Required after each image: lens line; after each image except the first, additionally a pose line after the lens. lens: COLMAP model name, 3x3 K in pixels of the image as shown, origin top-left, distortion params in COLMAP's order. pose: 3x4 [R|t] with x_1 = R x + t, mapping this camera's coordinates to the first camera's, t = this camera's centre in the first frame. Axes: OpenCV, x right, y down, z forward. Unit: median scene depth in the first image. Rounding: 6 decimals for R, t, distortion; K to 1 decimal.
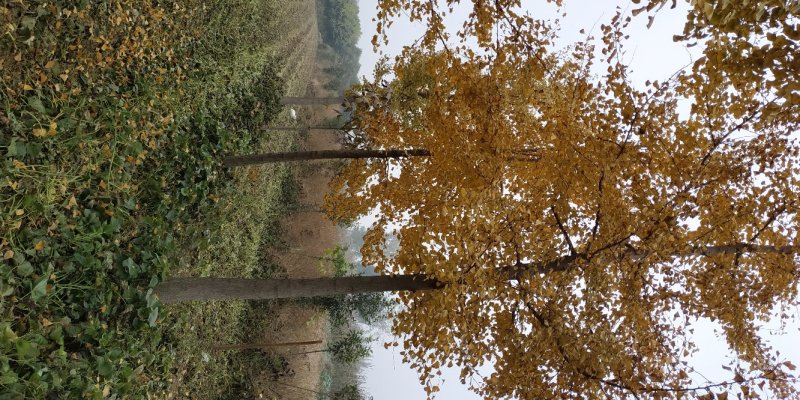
lens RADIAL K [[628.0, 0, 403.5], [0, 628.0, 200.8], [0, 0, 1]] dist [0.050459, -0.116987]
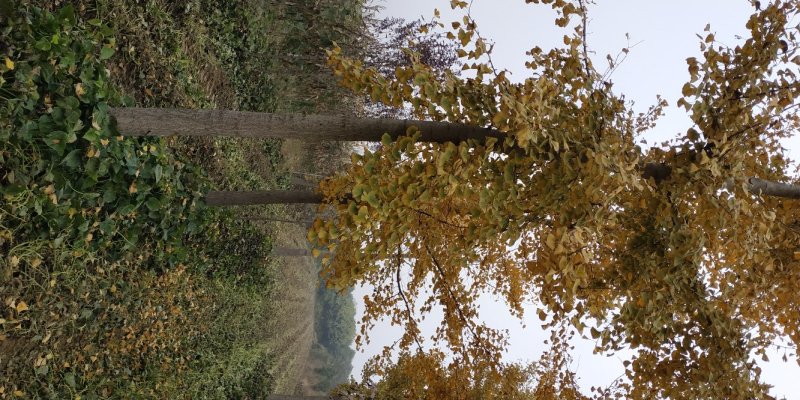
lens RADIAL K [[619.6, 0, 406.3], [0, 619.6, 176.0], [0, 0, 1]] dist [0.051715, -0.080308]
pose [[0.998961, 0.045551, 0.001646, 0.027511], [-0.038869, 0.870168, -0.491220, 0.042878], [-0.023808, 0.490646, 0.871034, -0.154069]]
